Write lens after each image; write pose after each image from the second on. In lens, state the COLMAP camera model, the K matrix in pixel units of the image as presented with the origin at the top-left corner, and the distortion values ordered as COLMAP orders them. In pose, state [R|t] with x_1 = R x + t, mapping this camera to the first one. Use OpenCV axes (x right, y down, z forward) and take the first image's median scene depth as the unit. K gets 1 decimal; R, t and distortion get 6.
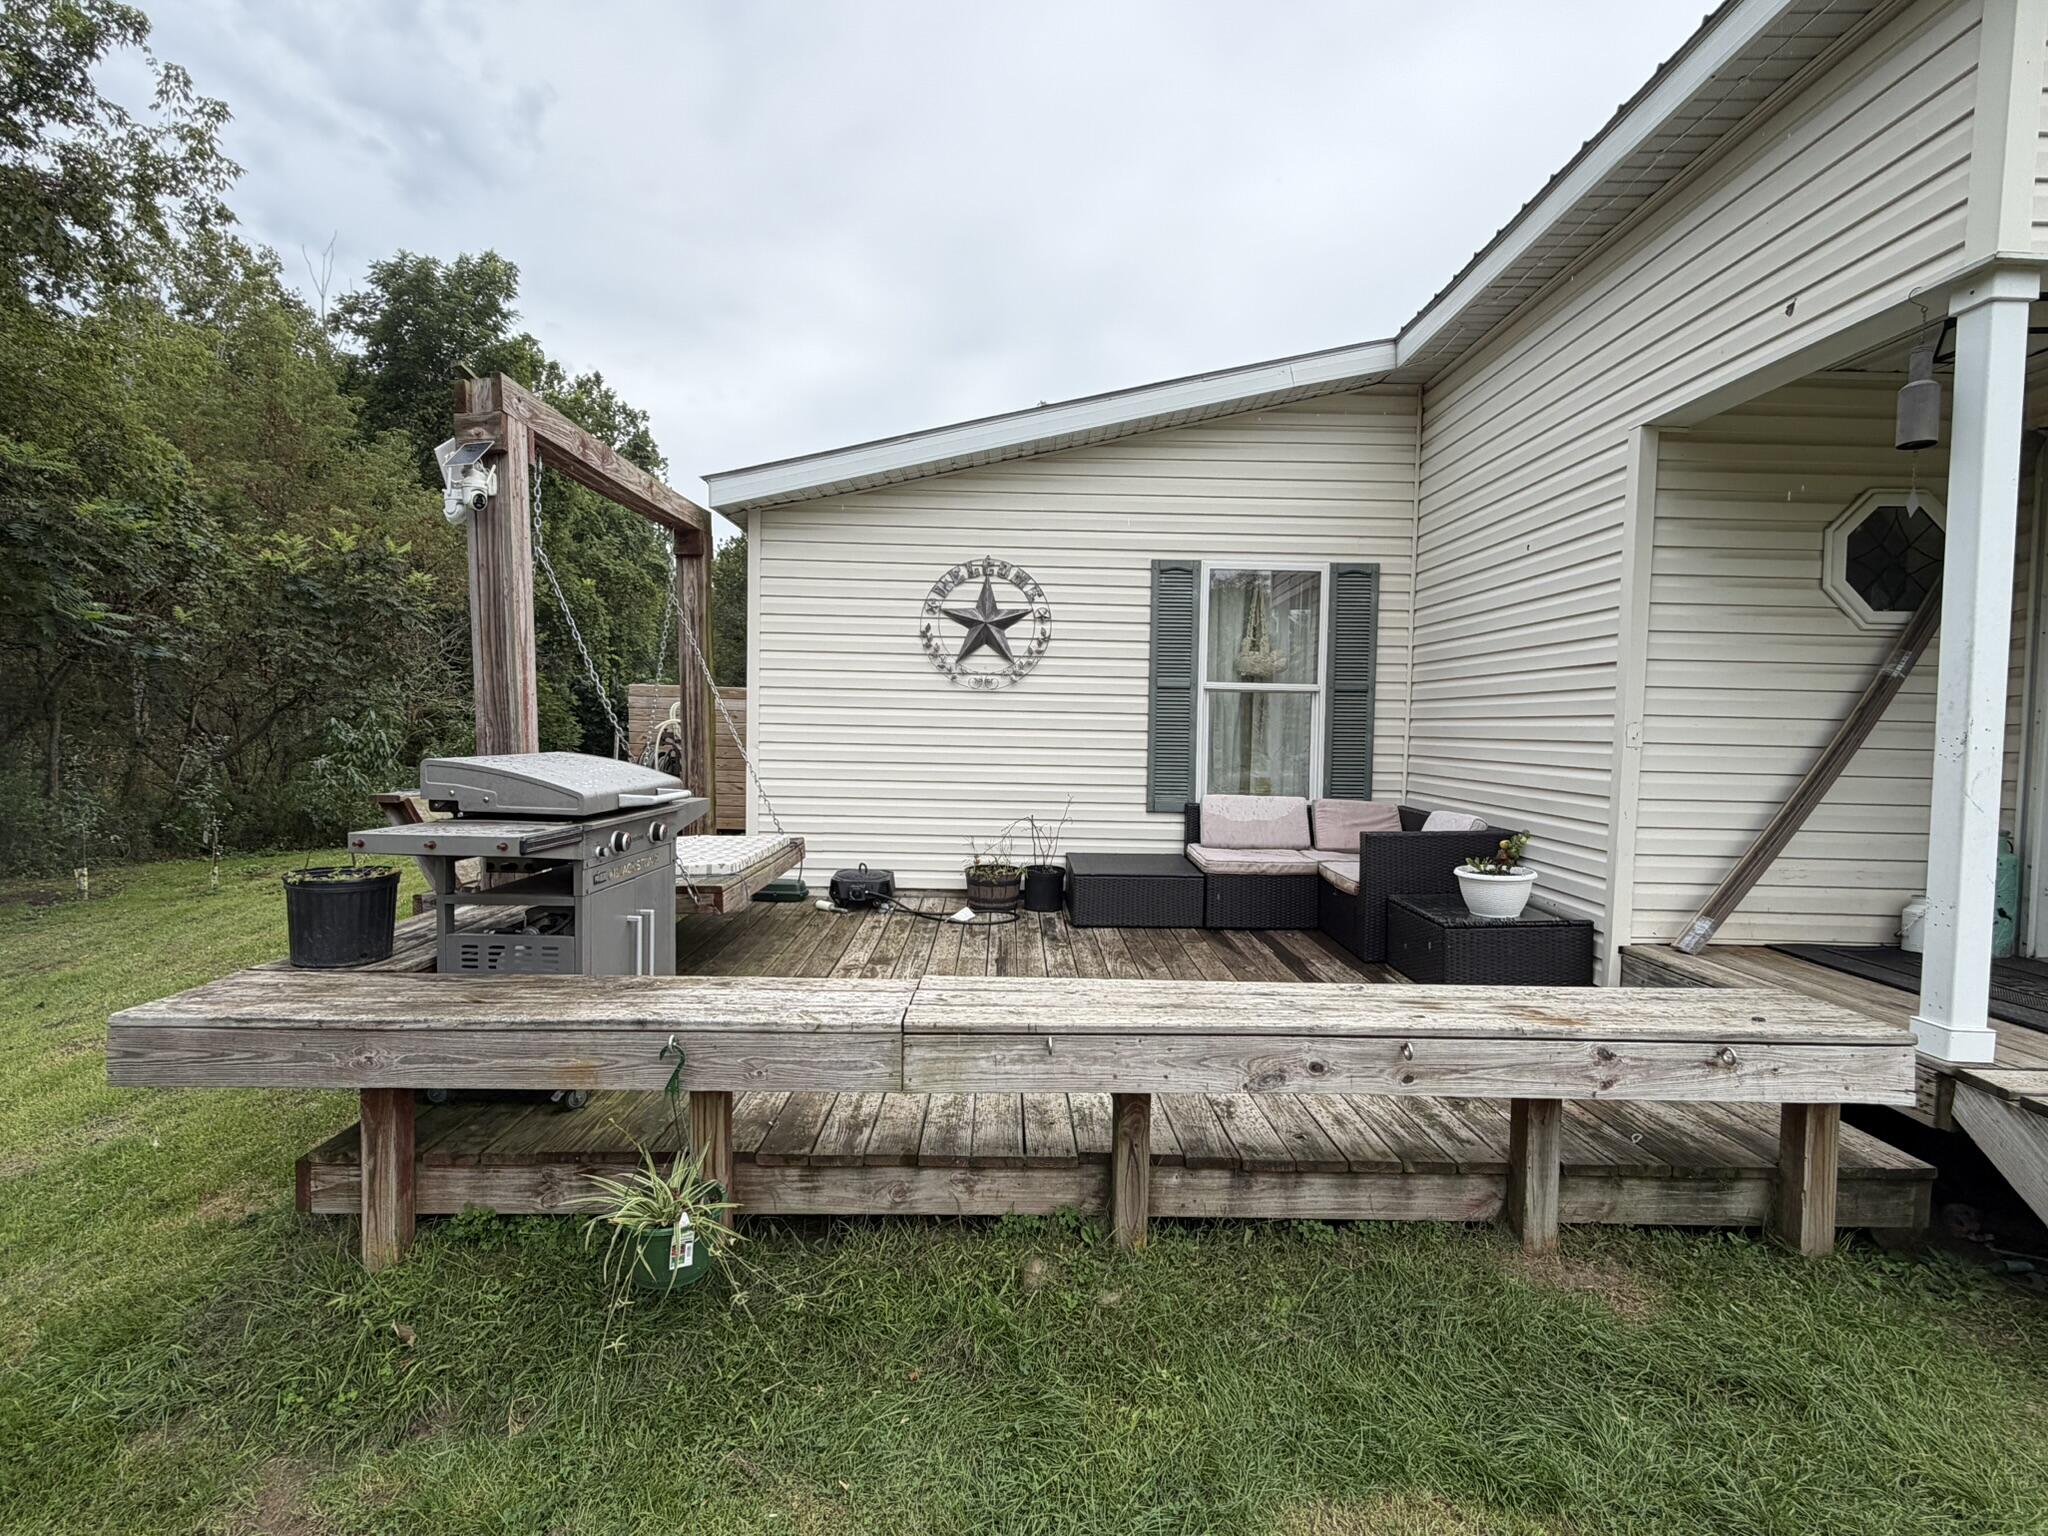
lens RADIAL K [[1000.3, 0, 1012.8], [0, 1000.3, 763.8], [0, 0, 1]] dist [-0.000190, -0.000067]
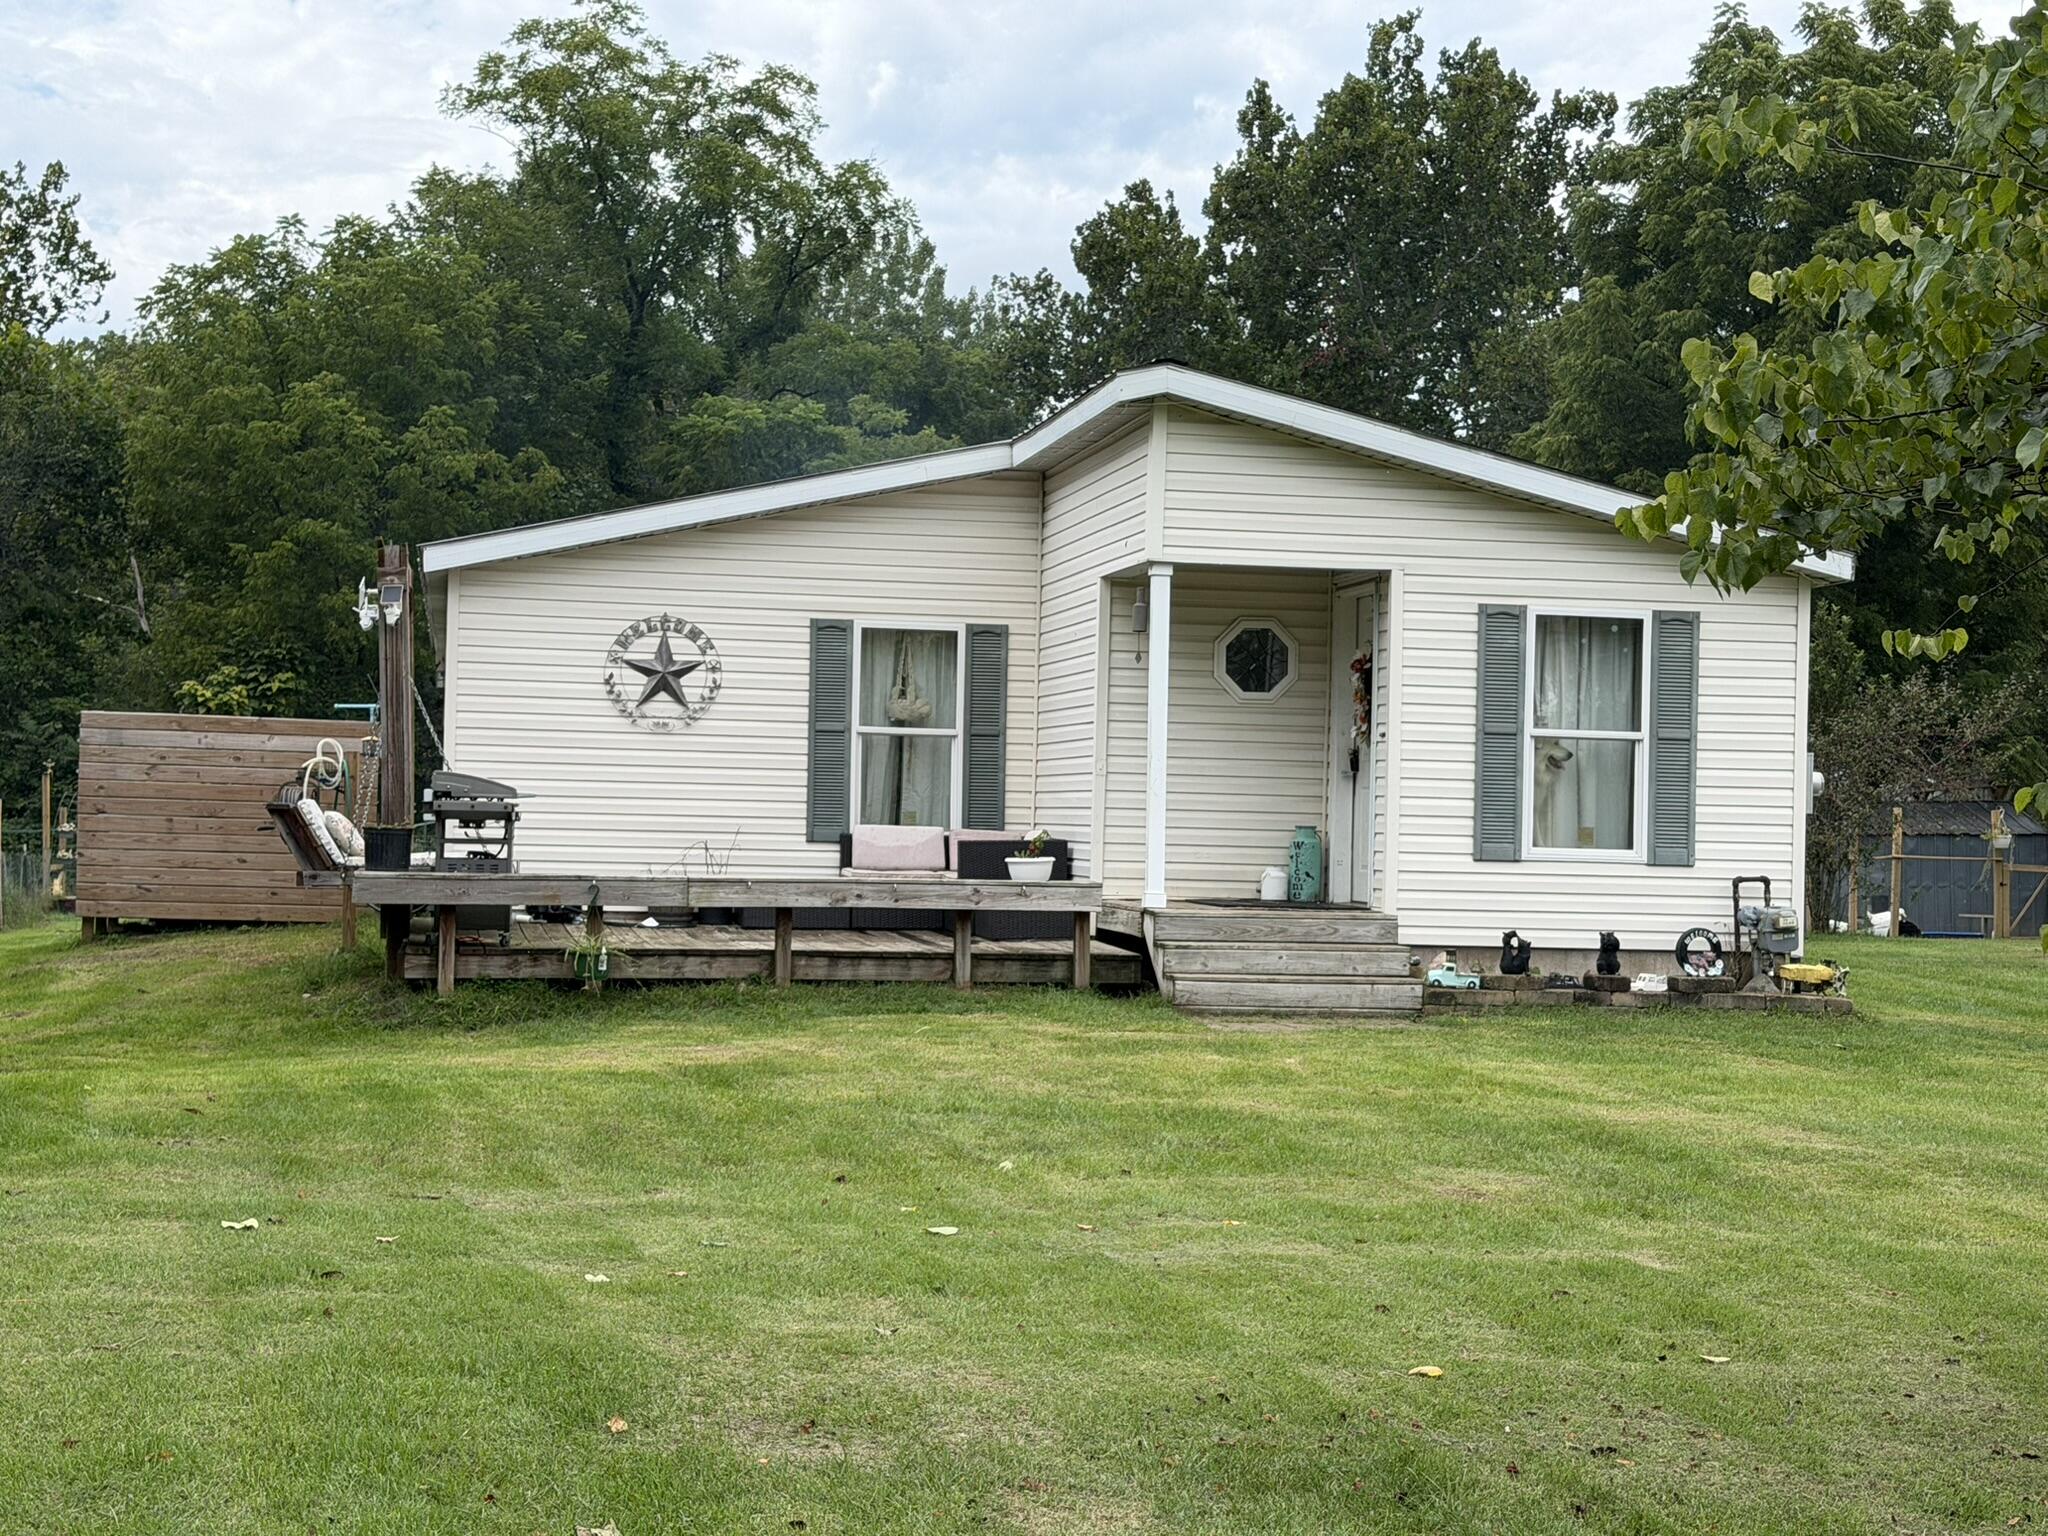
lens RADIAL K [[3112.9, 0, 1024.0], [0, 3112.9, 768.0], [0, 0, 1]] dist [0.100634, 0.018127]
pose [[0.984237, 0.006140, 0.176747, -0.246384], [0.002936, 0.998692, -0.051043, 0.146652], [-0.176830, 0.050757, 0.982932, -2.509841]]
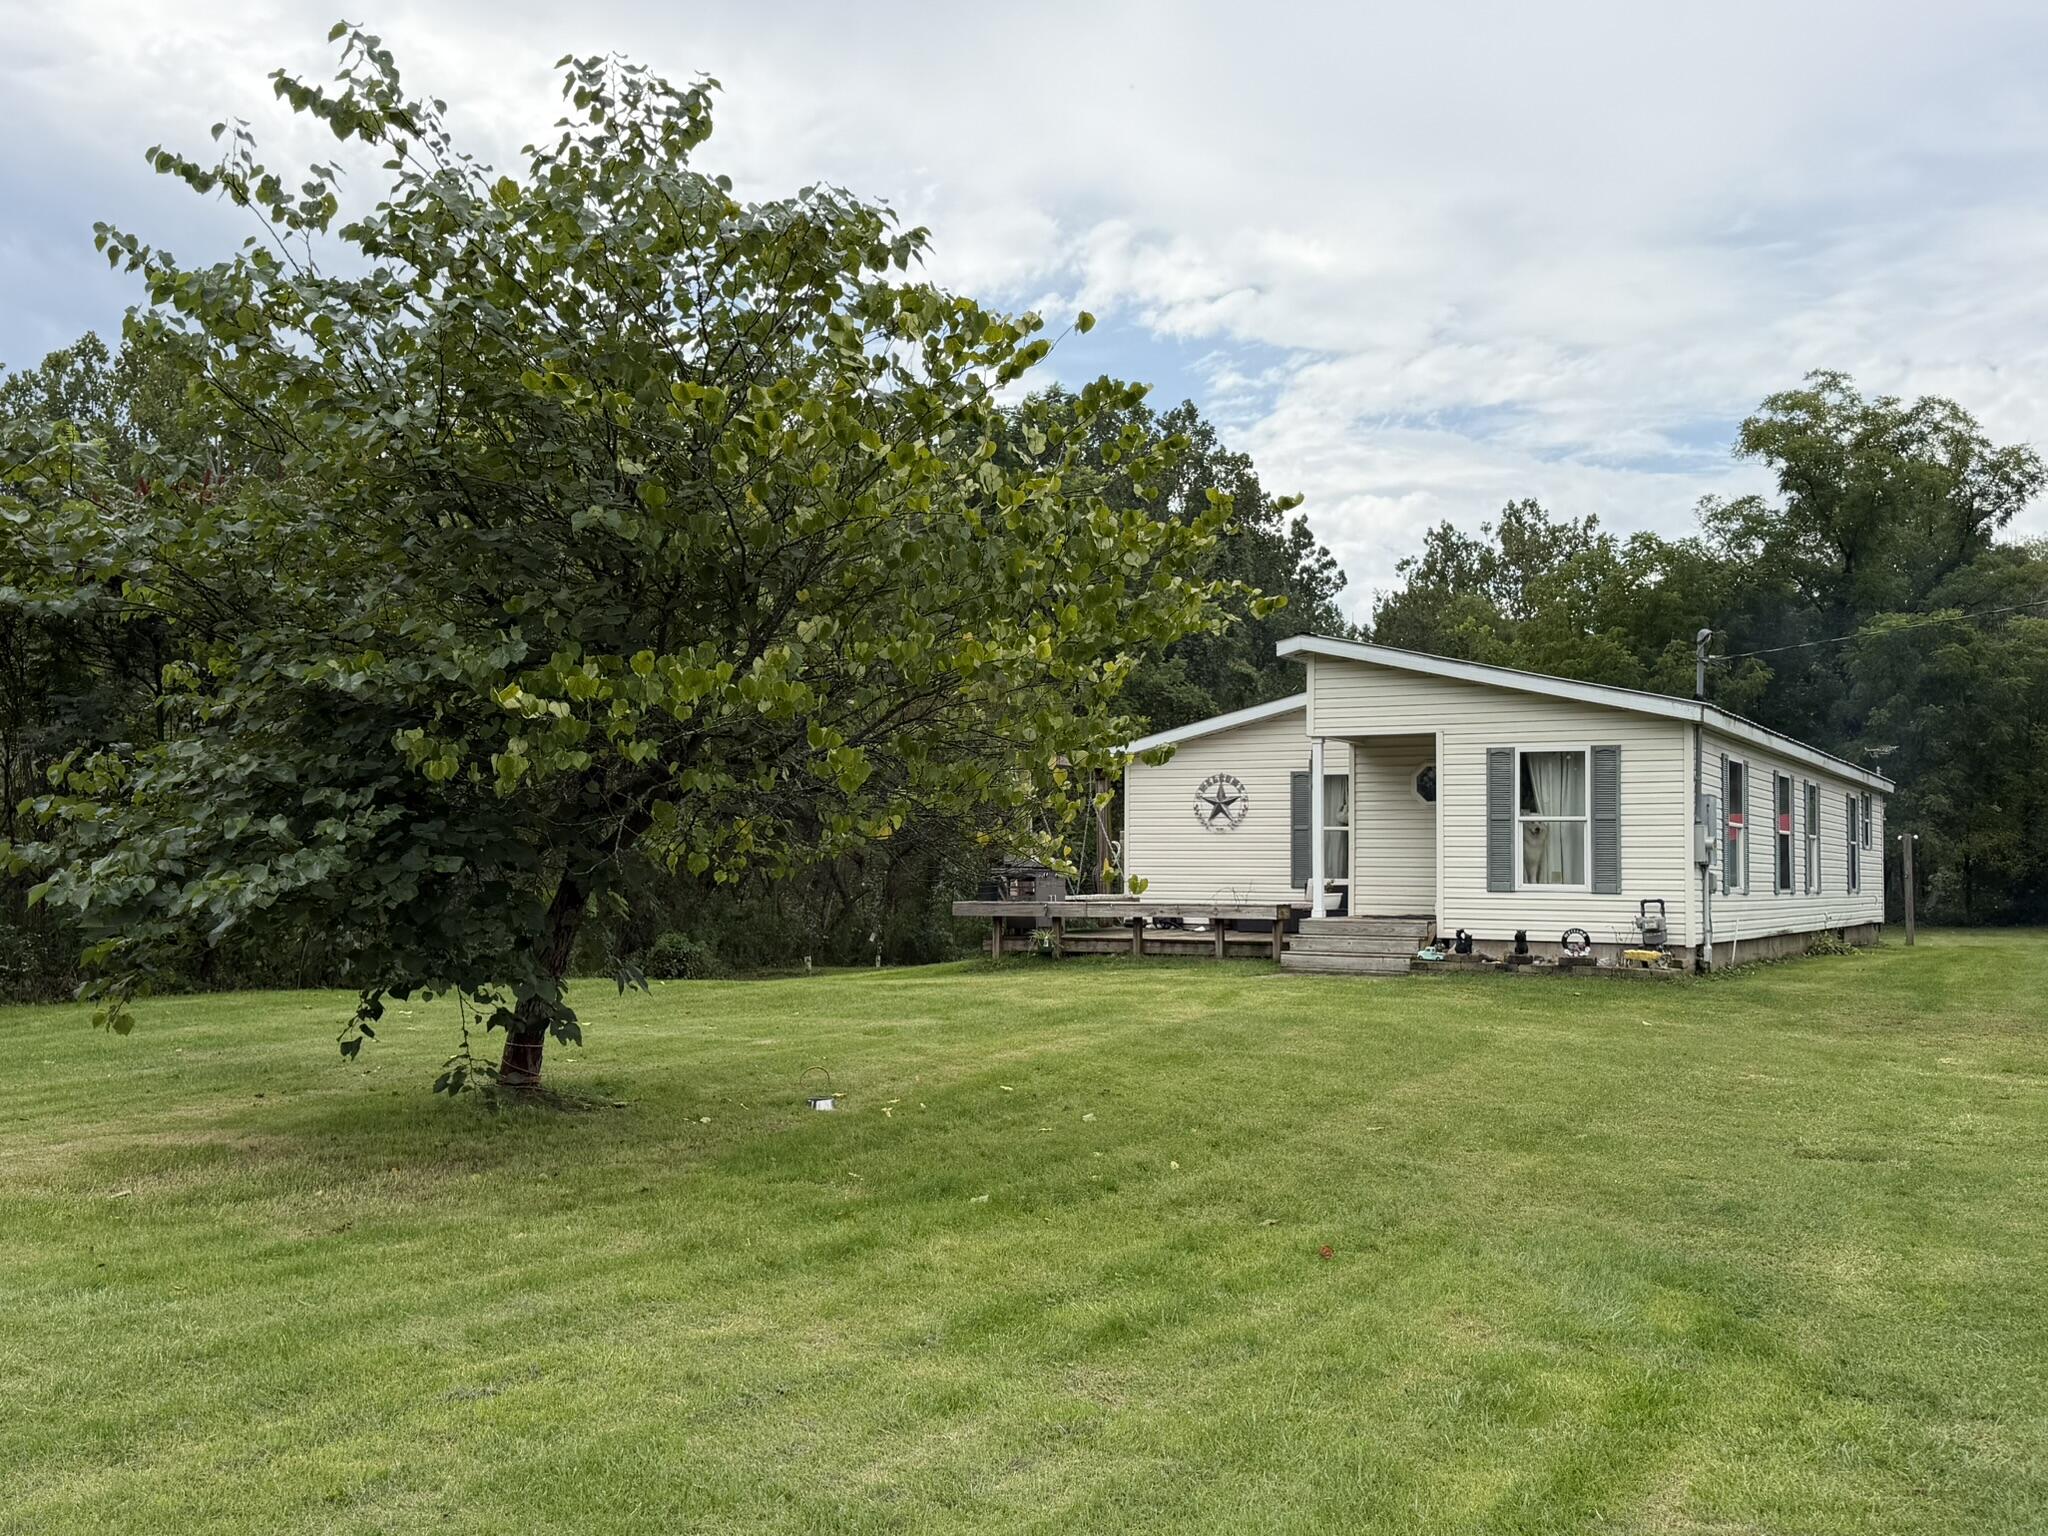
lens RADIAL K [[1896.9, 0, 1024.0], [0, 1896.9, 768.0], [0, 0, 1]] dist [0.012004, 0.006134]
pose [[0.873012, -0.039614, -0.486087, 1.645814], [-0.010120, 0.995010, -0.099263, 0.205590], [0.487594, 0.091577, 0.868254, -2.885992]]
